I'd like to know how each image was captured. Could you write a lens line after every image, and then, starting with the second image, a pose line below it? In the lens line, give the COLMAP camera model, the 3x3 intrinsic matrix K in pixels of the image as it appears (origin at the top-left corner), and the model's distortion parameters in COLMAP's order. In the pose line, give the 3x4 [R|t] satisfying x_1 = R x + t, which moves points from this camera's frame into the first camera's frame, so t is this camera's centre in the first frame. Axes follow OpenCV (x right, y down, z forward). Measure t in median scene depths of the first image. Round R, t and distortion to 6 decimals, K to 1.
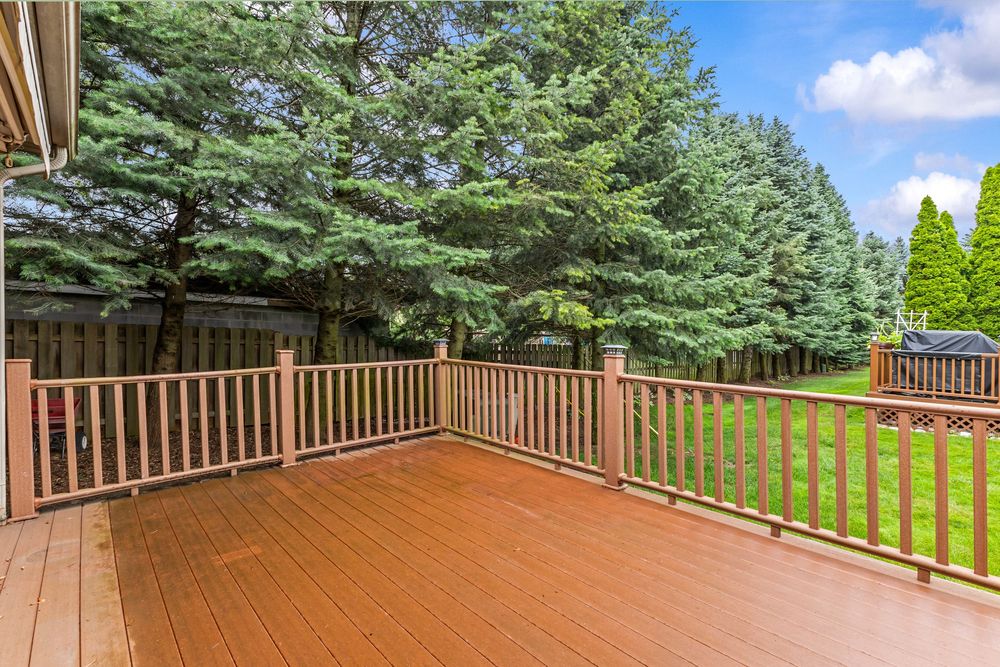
lens RADIAL K [[448.3, 0, 482.8], [0, 448.3, 335.3], [0, 0, 1]] dist [-0.008523, 0.000434]
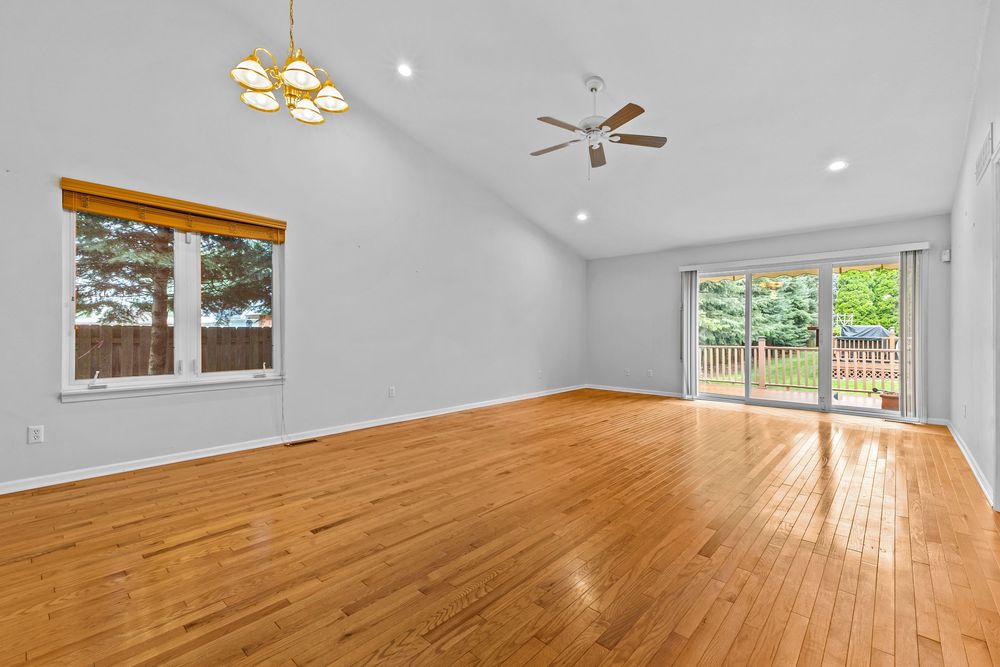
lens RADIAL K [[447.8, 0, 497.5], [0, 447.8, 330.9], [0, 0, 1]] dist [0.001094, -0.000053]
pose [[0.990622, -0.015509, 0.135746, -0.829754], [0.015553, 0.999879, 0.000730, -0.015328], [-0.135741, 0.001388, 0.990743, -0.734125]]
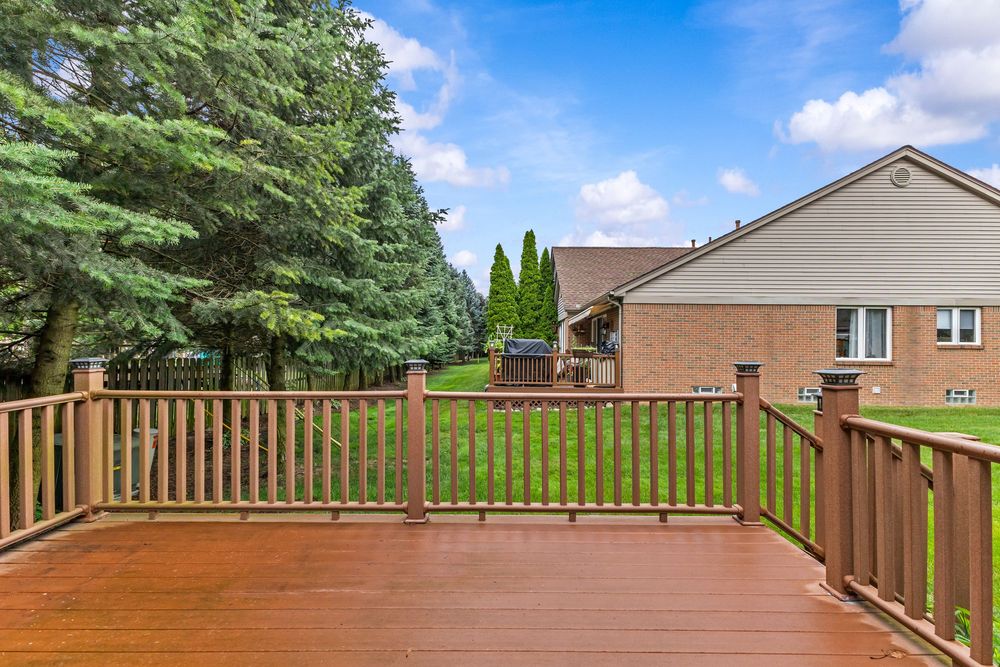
lens RADIAL K [[447.8, 0, 497.5], [0, 447.8, 330.9], [0, 0, 1]] dist [0.001094, -0.000053]
pose [[0.659310, 0.011675, 0.751781, -0.136515], [0.009563, 0.999668, -0.023911, -0.006275], [-0.751811, 0.022954, 0.658980, 0.144715]]
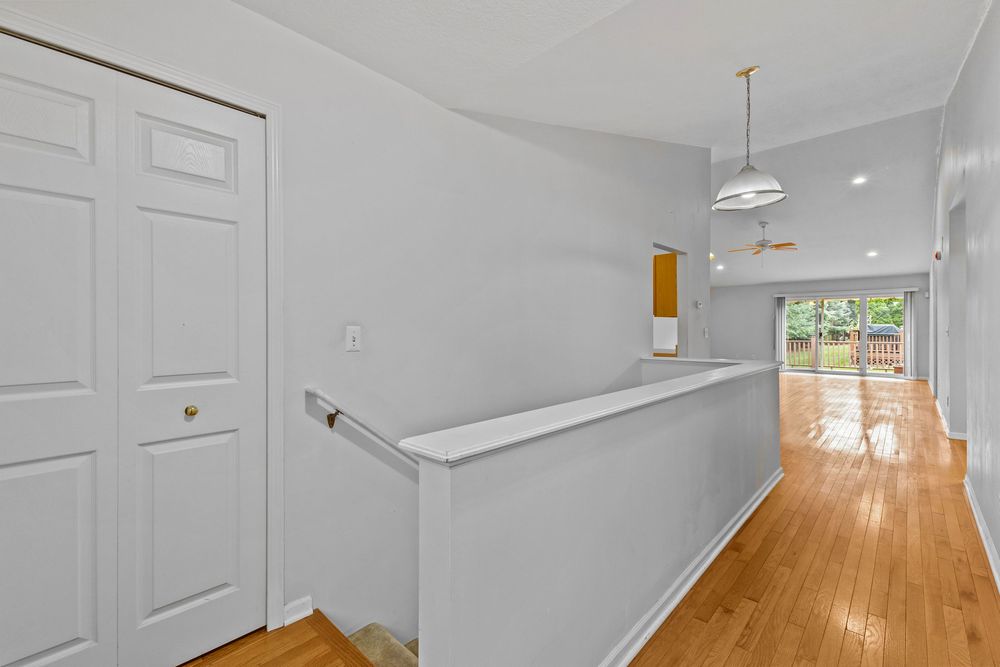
lens RADIAL K [[431.4, 0, 500.0], [0, 431.4, 333.5], [0, 0, 1]] dist [-0.001521, -0.000344]
pose [[0.994298, -0.025221, 0.103611, -1.553879], [0.024083, 0.999635, 0.012222, -0.050841], [-0.103882, -0.009657, 0.994543, -1.377195]]
